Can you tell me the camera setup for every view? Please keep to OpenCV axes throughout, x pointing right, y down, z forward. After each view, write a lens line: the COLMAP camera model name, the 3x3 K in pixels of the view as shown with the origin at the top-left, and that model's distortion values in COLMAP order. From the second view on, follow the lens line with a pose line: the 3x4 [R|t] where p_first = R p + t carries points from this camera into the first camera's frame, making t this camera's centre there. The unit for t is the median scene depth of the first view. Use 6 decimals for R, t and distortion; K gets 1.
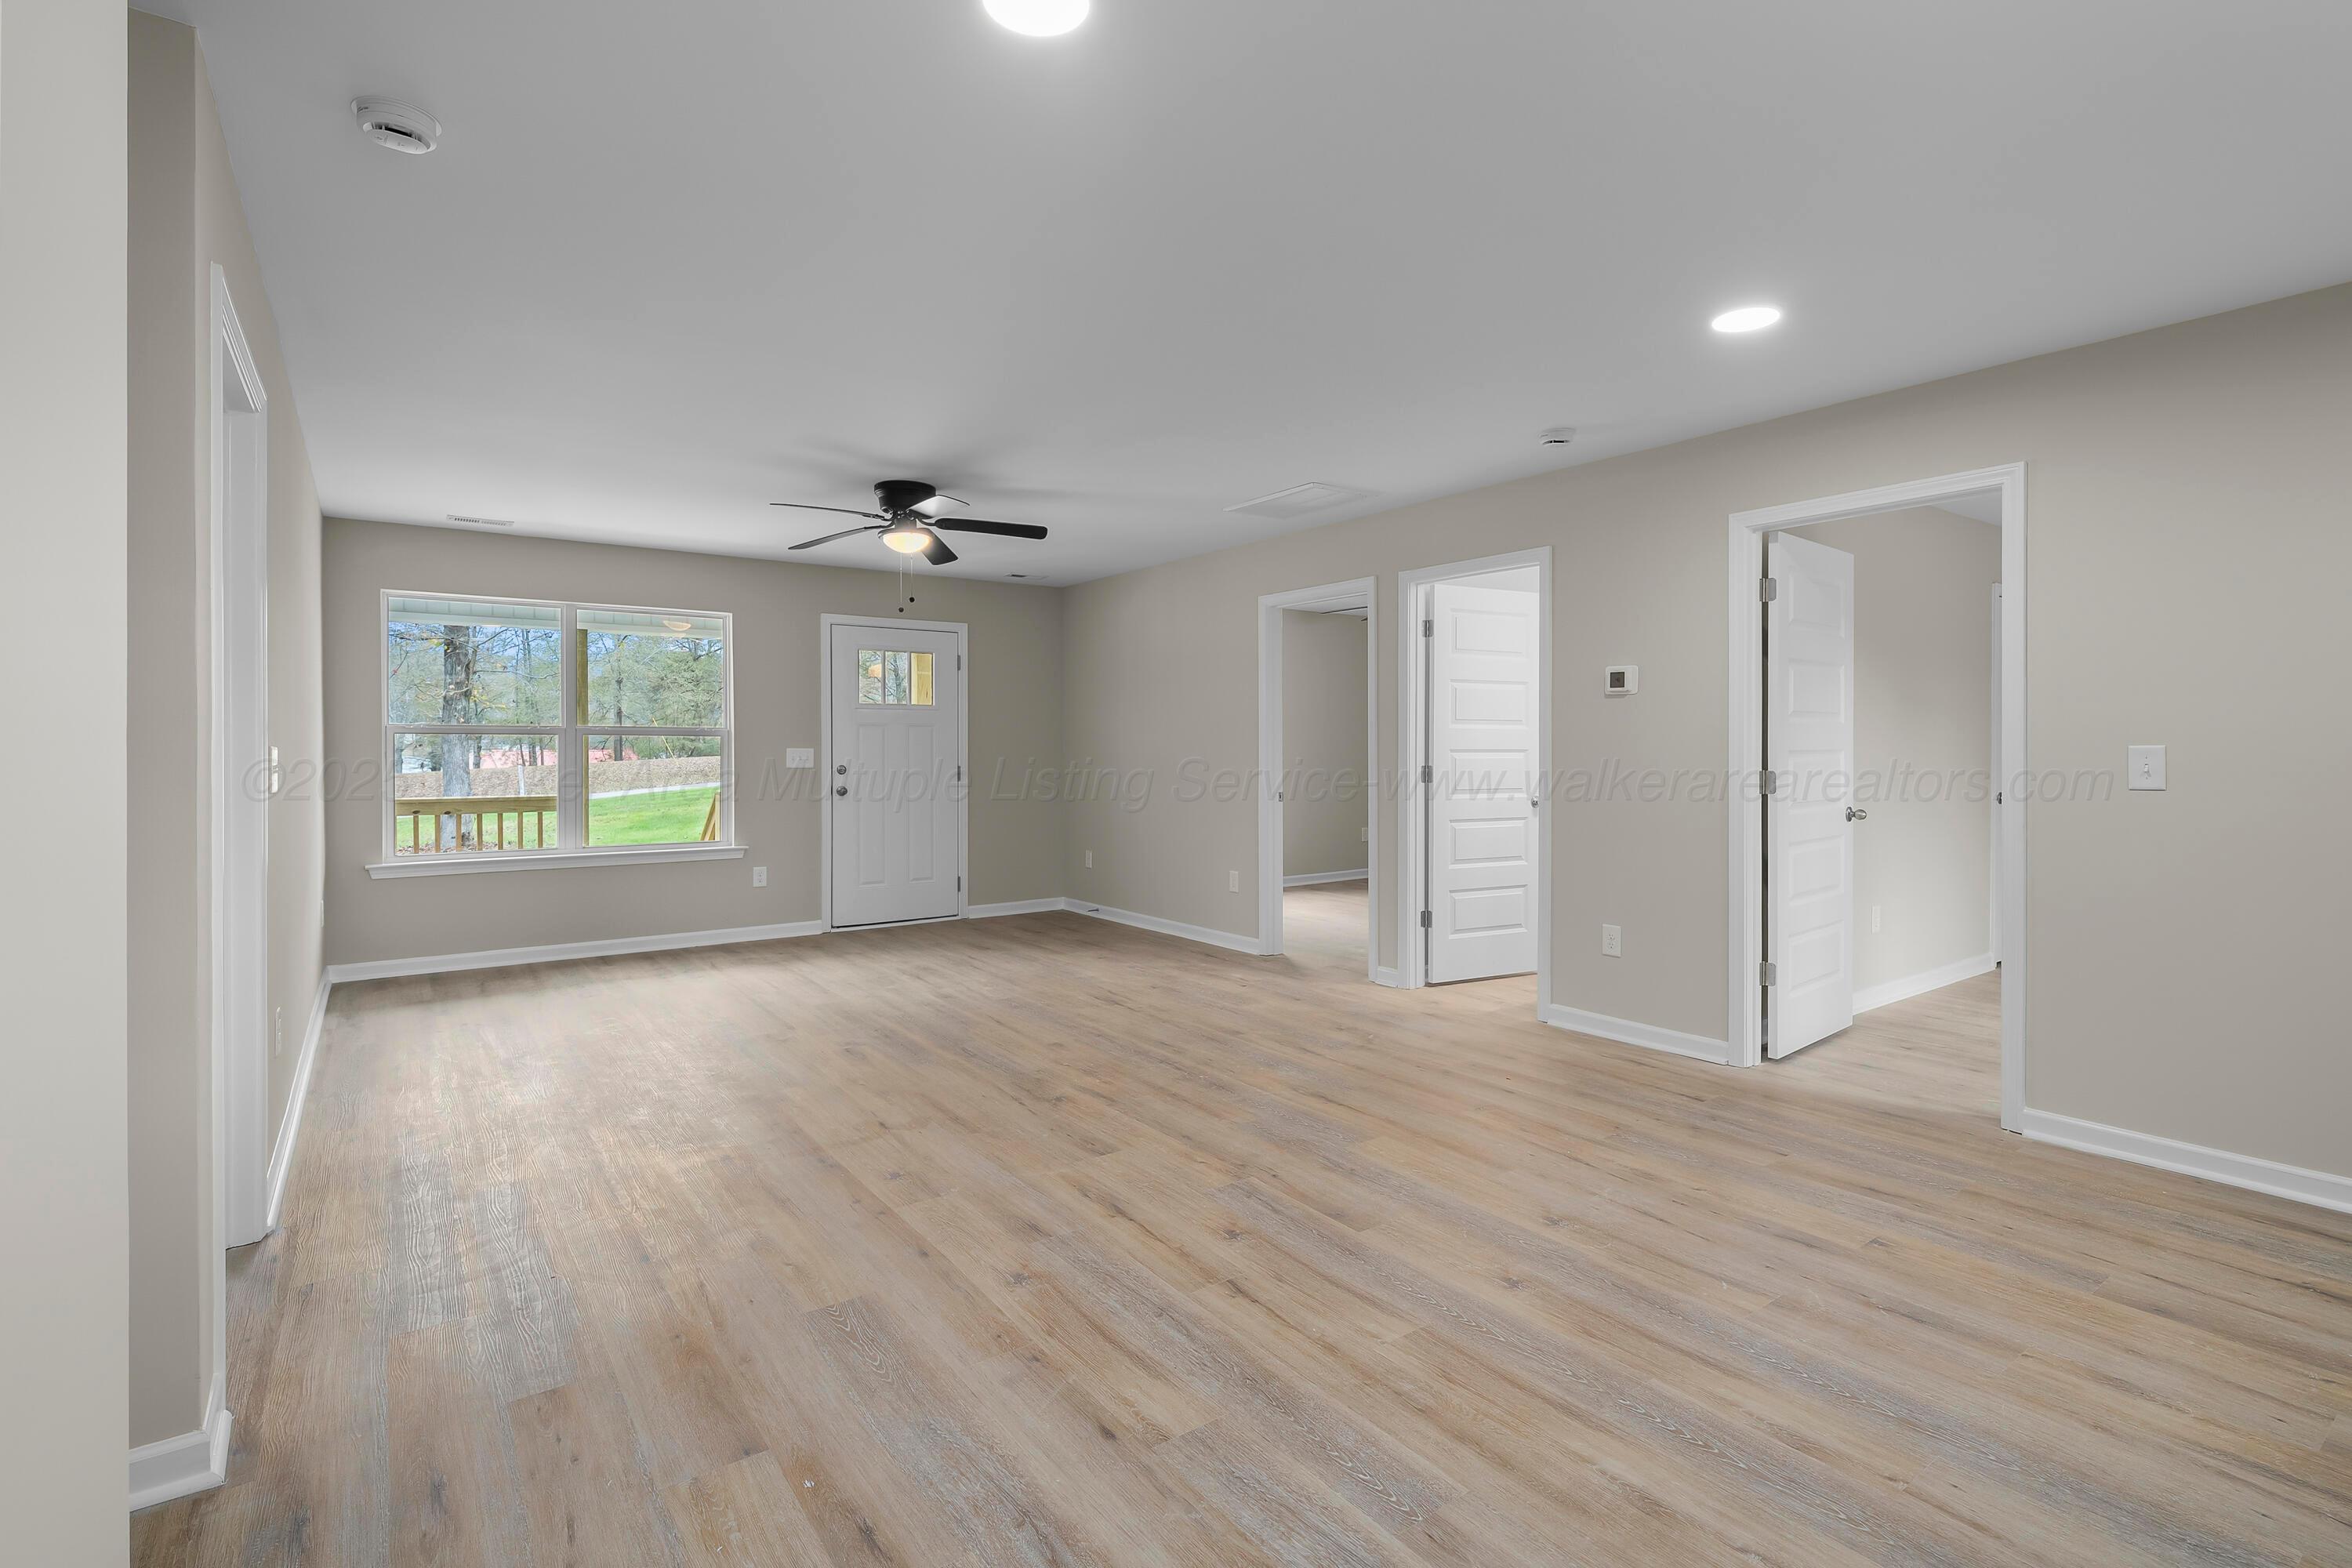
lens RADIAL K [[1092.8, 0, 1194.9], [0, 1092.8, 748.8], [0, 0, 1]] dist [0.001246, -0.000292]
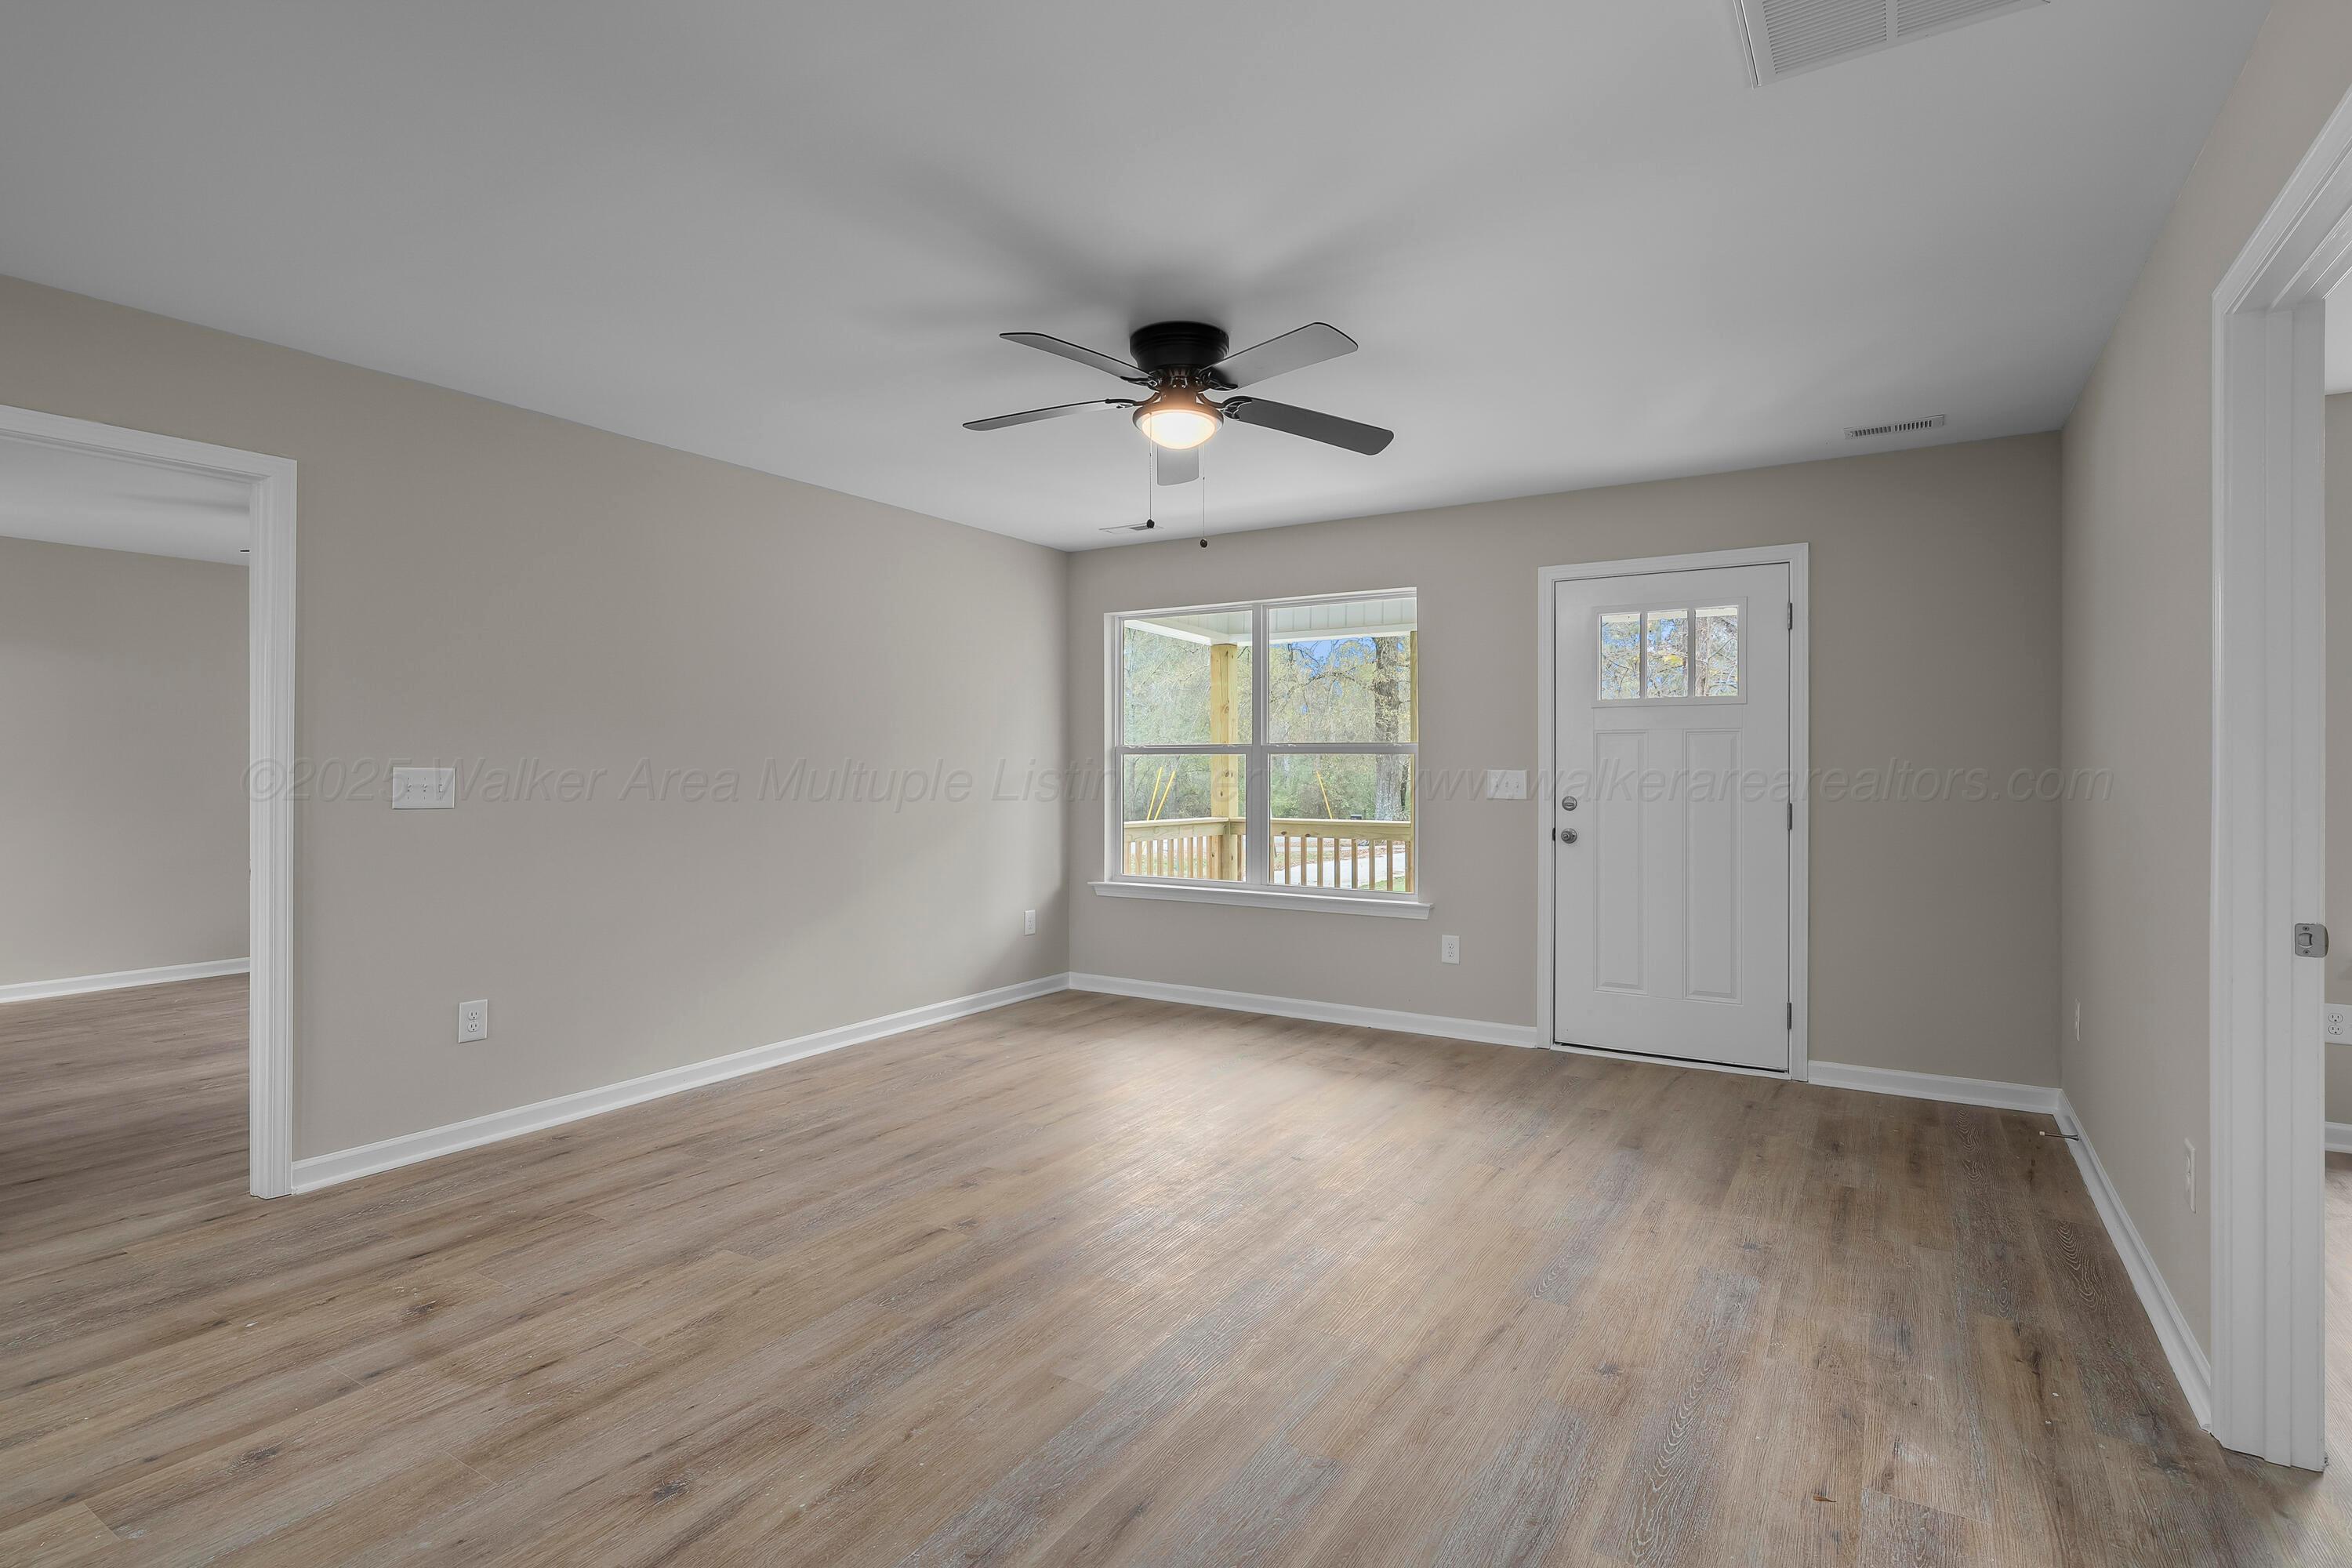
lens RADIAL K [[1142.2, 0, 1167.9], [0, 1142.2, 770.1], [0, 0, 1]] dist [-0.001844, 0.000048]
pose [[0.371617, 0.002624, -0.928382, 0.221969], [-0.005752, 0.999983, 0.000524, 0.000639], [0.928368, 0.005145, 0.371626, 0.535195]]
